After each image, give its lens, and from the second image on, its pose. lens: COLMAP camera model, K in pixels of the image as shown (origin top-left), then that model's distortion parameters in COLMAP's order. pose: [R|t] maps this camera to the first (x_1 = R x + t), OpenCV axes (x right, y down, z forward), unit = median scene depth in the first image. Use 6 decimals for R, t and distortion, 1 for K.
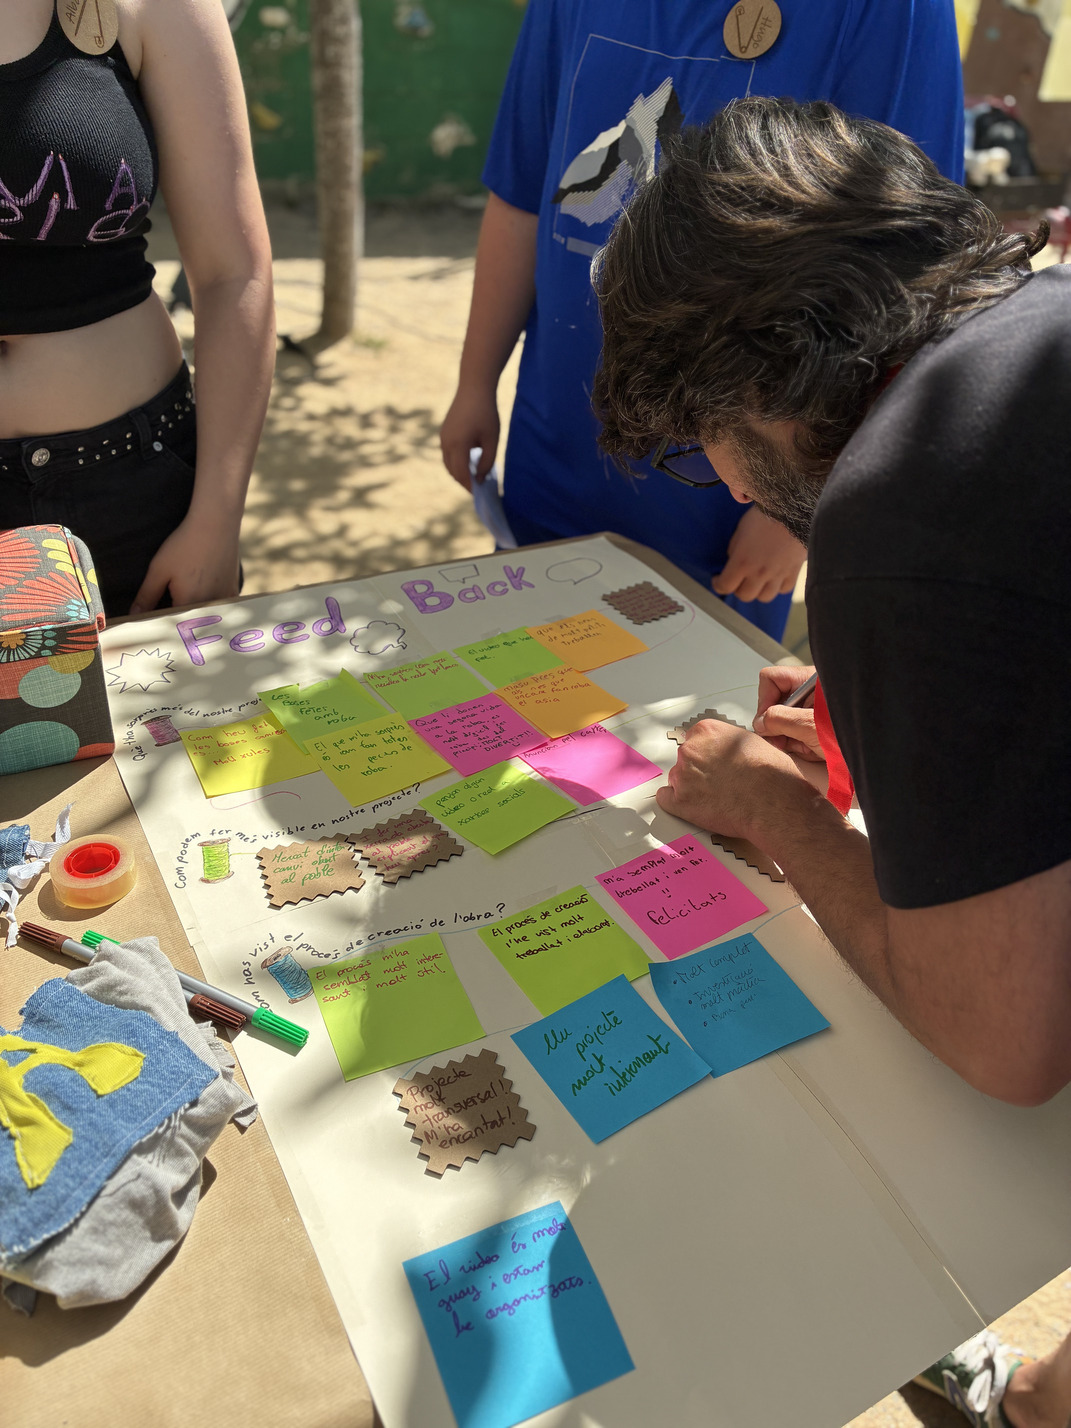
lens RADIAL K [[1059.3, 0, 535.5], [0, 1059.3, 714.0], [0, 0, 1]] dist [0.005750, 0.002893]
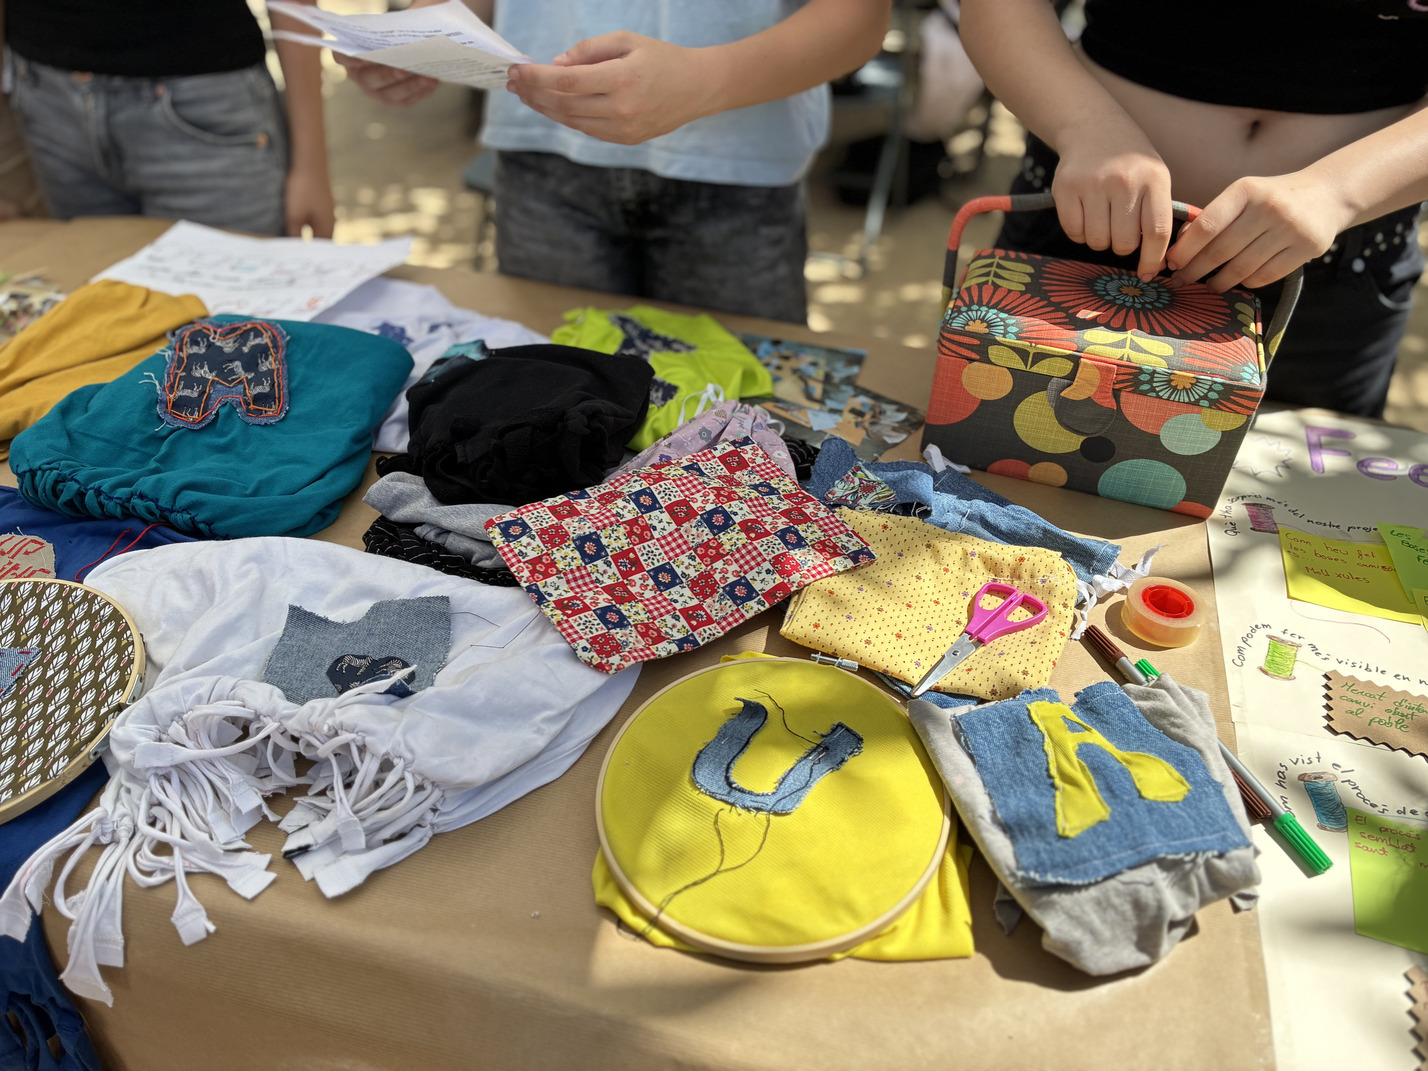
lens RADIAL K [[1059.3, 0, 714.0], [0, 1059.3, 535.5], [0, 0, 1]] dist [0.005750, 0.002893]
pose [[0.705471, 0.390170, -0.591674, -0.150888], [-0.390656, 0.910627, 0.134707, 0.118290], [0.591353, 0.136109, 0.794843, -0.095050]]
